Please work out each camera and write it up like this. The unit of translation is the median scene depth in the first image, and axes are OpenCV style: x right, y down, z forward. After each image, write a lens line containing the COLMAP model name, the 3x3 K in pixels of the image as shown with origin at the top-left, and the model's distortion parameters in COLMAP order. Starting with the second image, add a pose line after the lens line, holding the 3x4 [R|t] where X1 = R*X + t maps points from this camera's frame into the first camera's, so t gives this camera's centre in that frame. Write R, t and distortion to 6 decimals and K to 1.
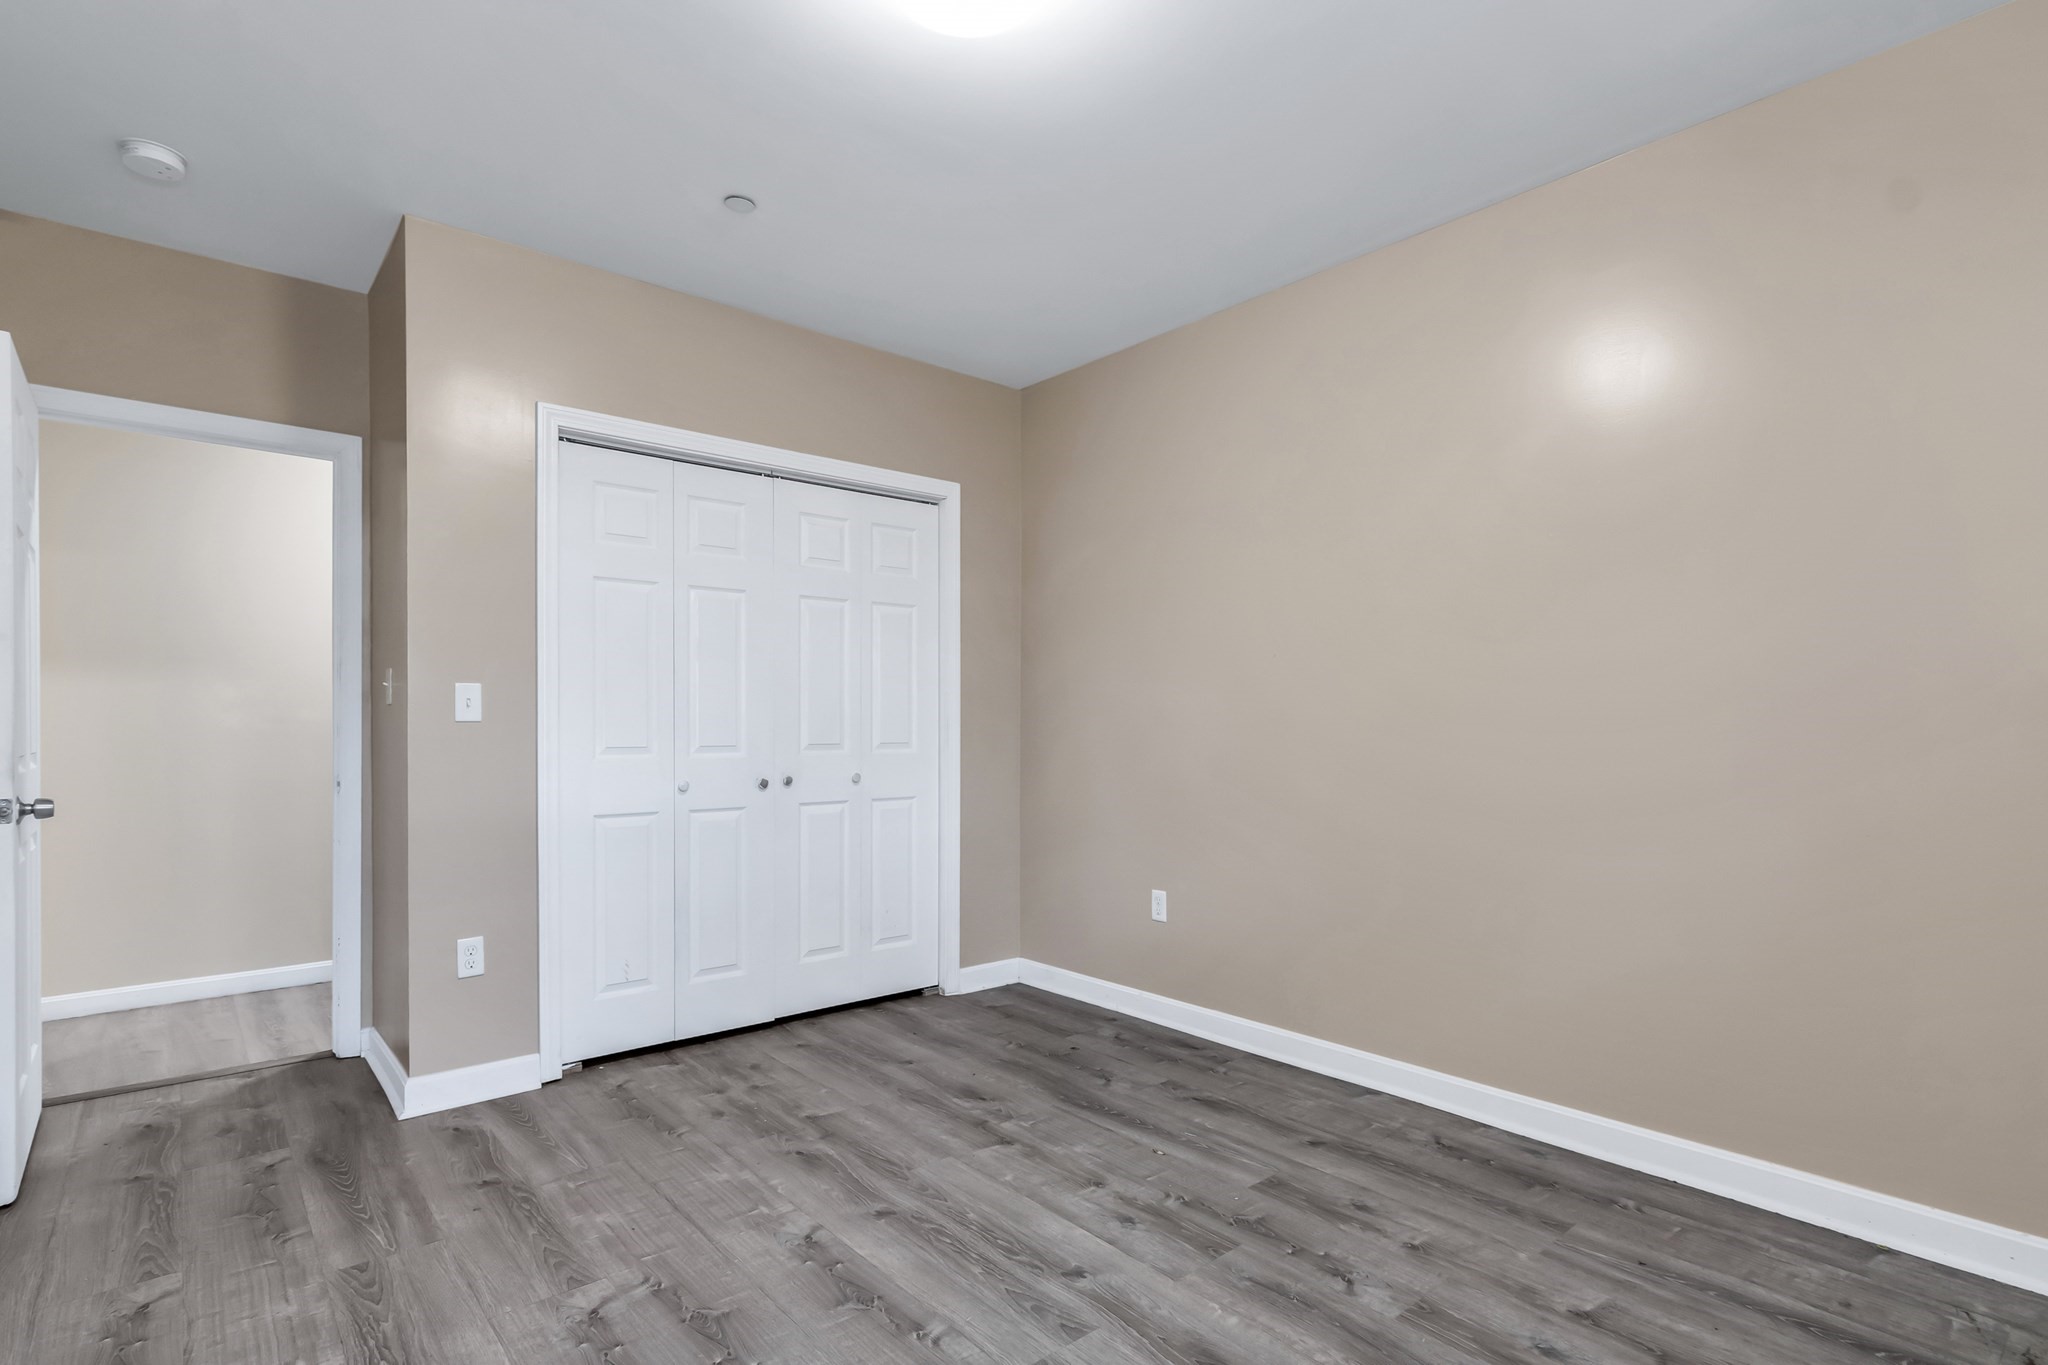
lens RADIAL K [[1006.5, 0, 1014.3], [0, 1006.5, 723.4], [0, 0, 1]] dist [0.005512, -0.000027]
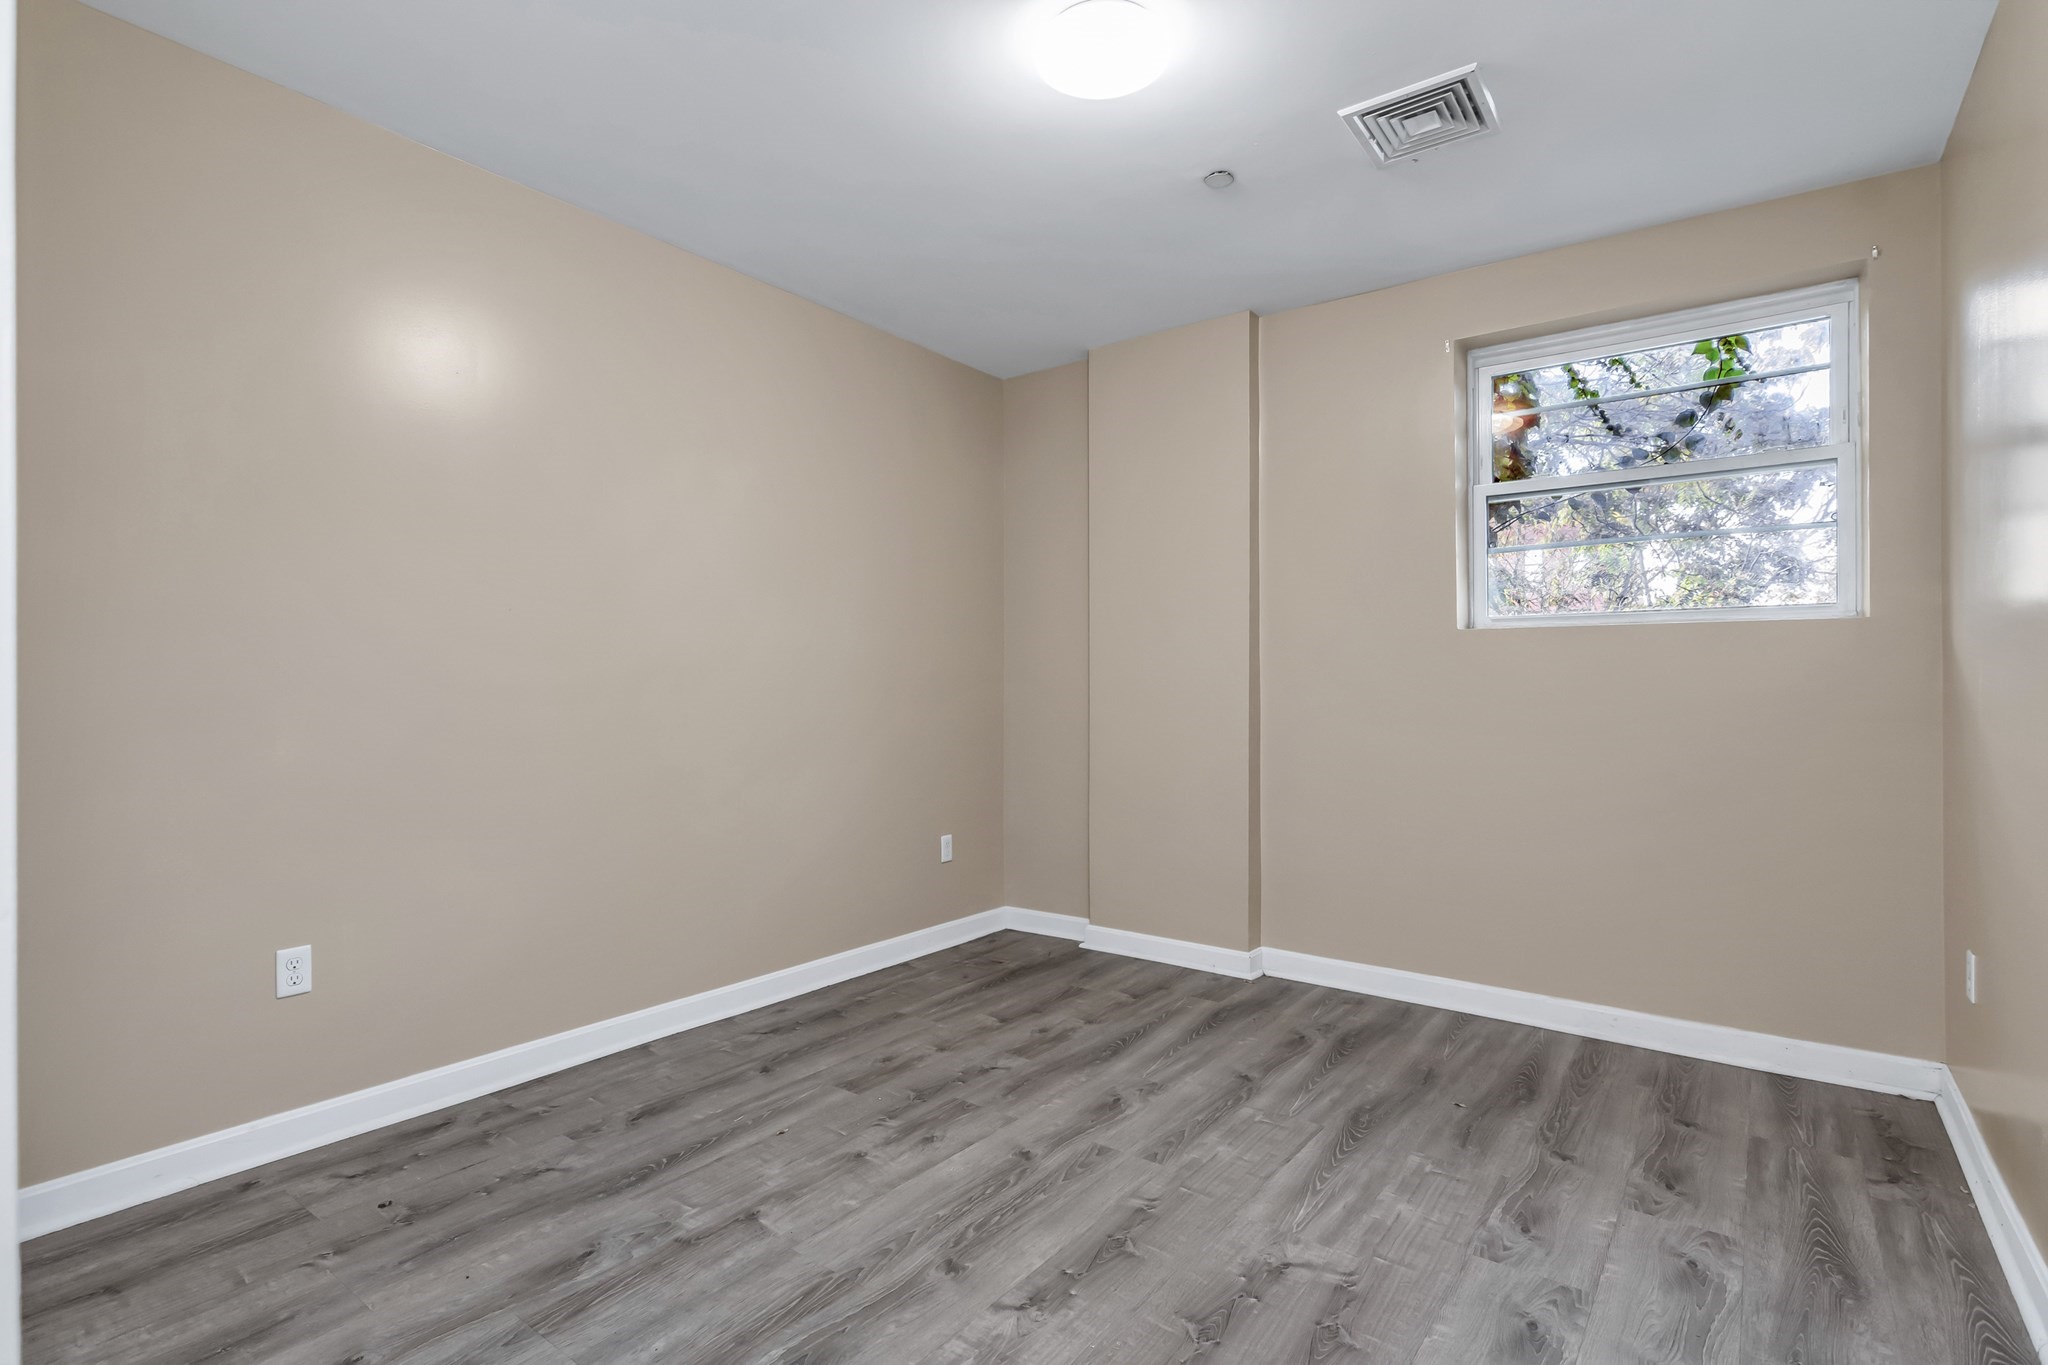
lens RADIAL K [[1006.5, 0, 1007.0], [0, 1006.5, 687.8], [0, 0, 1]] dist [0.005512, -0.000027]
pose [[-0.227782, 0.001741, 0.973711, -0.849558], [-0.003808, 0.999989, -0.002679, -0.001548], [-0.973705, -0.004318, -0.227773, 1.006286]]
